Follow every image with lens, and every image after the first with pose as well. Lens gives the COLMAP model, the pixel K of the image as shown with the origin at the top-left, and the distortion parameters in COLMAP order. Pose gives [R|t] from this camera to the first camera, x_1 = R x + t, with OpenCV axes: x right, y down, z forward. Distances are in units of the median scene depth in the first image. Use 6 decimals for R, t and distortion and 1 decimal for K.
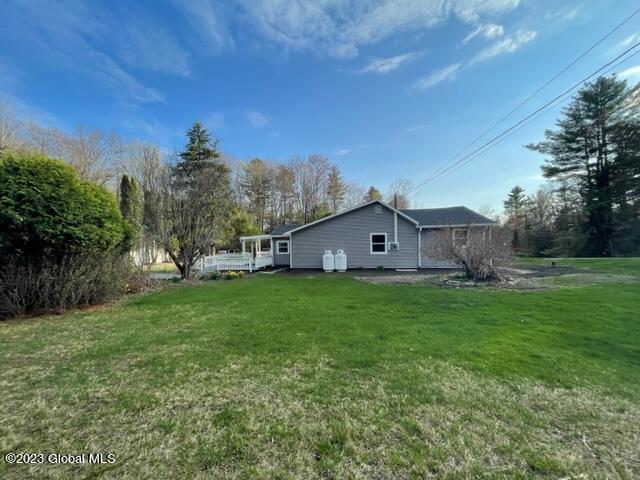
lens RADIAL K [[260.1, 0, 320.0], [0, 260.1, 240.0], [0, 0, 1]] dist [0.001191, 0.000128]
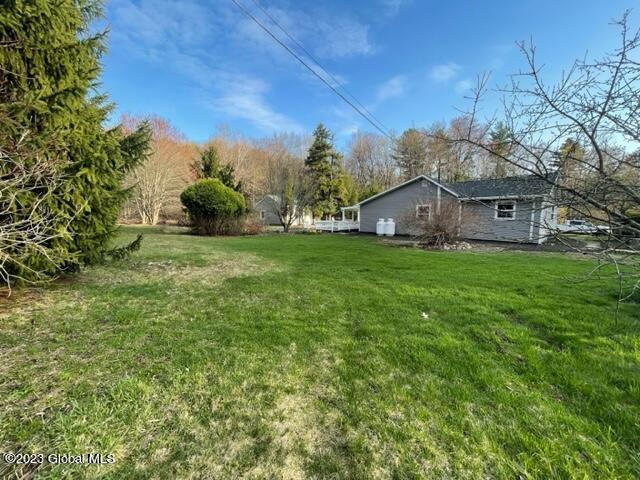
lens RADIAL K [[260.1, 0, 320.0], [0, 260.1, 240.0], [0, 0, 1]] dist [0.001191, 0.000128]
pose [[0.796460, 0.079670, -0.599420, 0.566895], [-0.009496, 0.992808, 0.119338, -0.006460], [0.604616, -0.089355, 0.791489, -0.206689]]
